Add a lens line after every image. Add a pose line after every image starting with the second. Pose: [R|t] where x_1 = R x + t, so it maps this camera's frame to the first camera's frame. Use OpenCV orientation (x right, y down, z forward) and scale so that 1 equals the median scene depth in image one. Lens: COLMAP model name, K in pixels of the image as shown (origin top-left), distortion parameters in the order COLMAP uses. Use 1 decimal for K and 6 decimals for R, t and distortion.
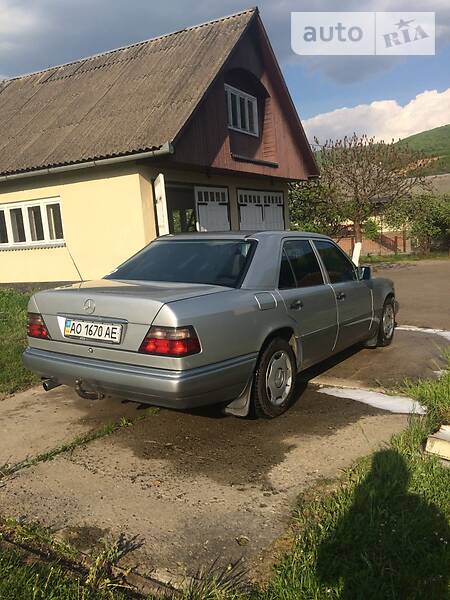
lens RADIAL K [[507.4, 0, 231.6], [0, 507.4, 300.3], [0, 0, 1]] dist [0.085872, -0.120898]
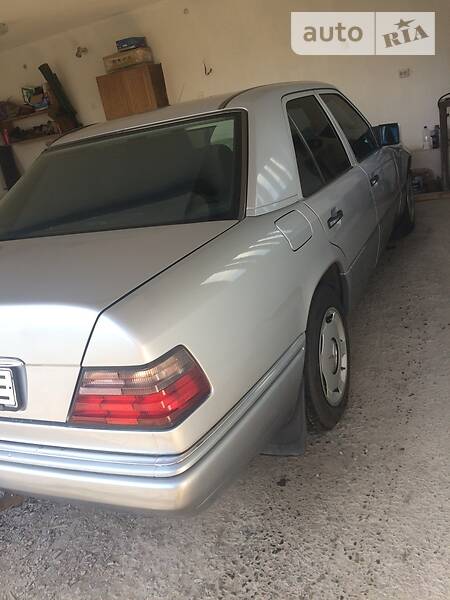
lens RADIAL K [[520.4, 0, 225.0], [0, 520.4, 300.0], [0, 0, 1]] dist [0.083604, -0.142781]
pose [[0.973270, -0.217322, 0.074278, -0.039464], [0.196706, 0.955732, 0.218821, -0.042431], [-0.118545, -0.198361, 0.972934, 0.352015]]
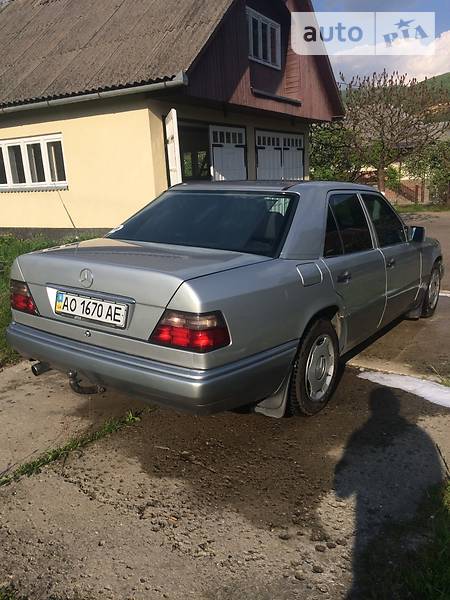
lens RADIAL K [[508.2, 0, 228.0], [0, 508.2, 302.1], [0, 0, 1]] dist [0.091090, -0.130022]
pose [[0.999388, 0.029267, -0.019167, -0.031004], [-0.027025, 0.993749, 0.108316, -0.026915], [0.022217, -0.107731, 0.993932, 0.149881]]
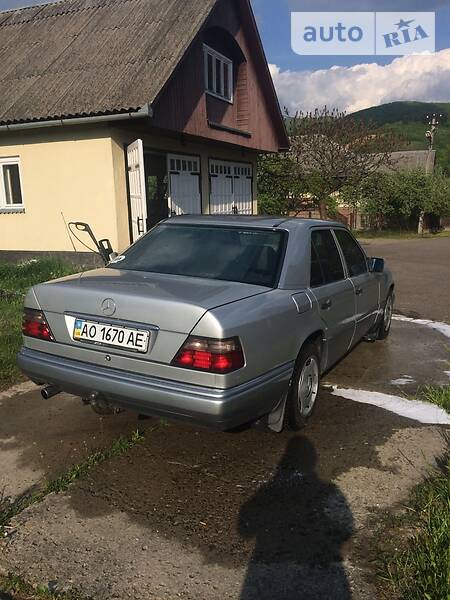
lens RADIAL K [[508.2, 0, 228.0], [0, 508.2, 302.1], [0, 0, 1]] dist [0.091090, -0.130022]
pose [[0.994753, 0.029748, 0.097890, -0.106778], [-0.036030, 0.997360, 0.063049, -0.036357], [-0.095756, -0.066245, 0.993198, 0.093688]]
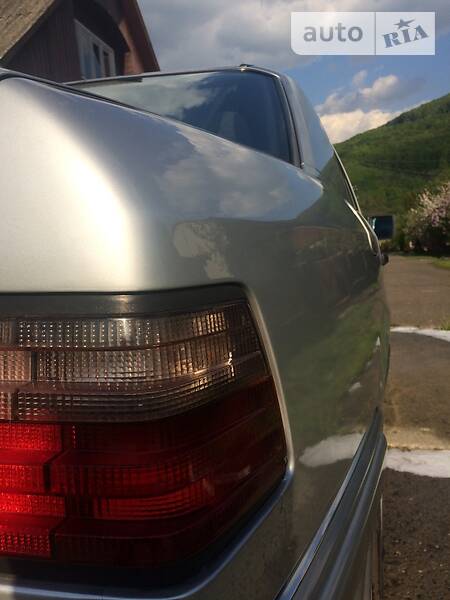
lens RADIAL K [[520.4, 0, 225.0], [0, 520.4, 300.0], [0, 0, 1]] dist [0.083604, -0.142781]
pose [[0.960056, -0.036372, 0.277435, -0.070174], [0.043589, 0.998852, -0.019888, 0.033131], [-0.276393, 0.031187, 0.960539, 0.525561]]
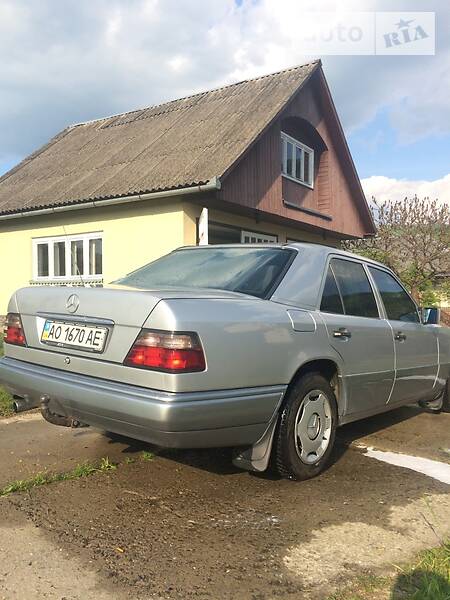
lens RADIAL K [[510.4, 0, 227.0], [0, 510.4, 300.5], [0, 0, 1]] dist [0.075126, -0.110945]
pose [[0.991807, 0.072152, -0.105418, 0.024590], [-0.084687, 0.989189, -0.119723, 0.052906], [0.095640, 0.127669, 0.987195, 0.160757]]
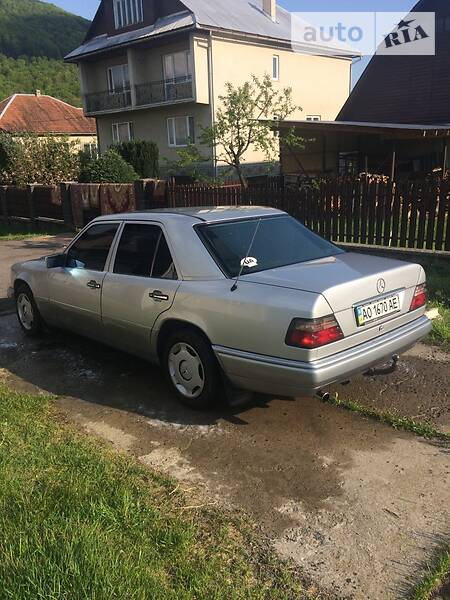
lens RADIAL K [[510.3, 0, 225.4], [0, 510.3, 308.5], [0, 0, 1]] dist [0.083699, -0.133628]
pose [[0.243210, -0.234791, 0.941128, -0.850208], [0.151576, 0.967541, 0.202210, -0.126029], [-0.958057, 0.093473, 0.270904, 0.663770]]
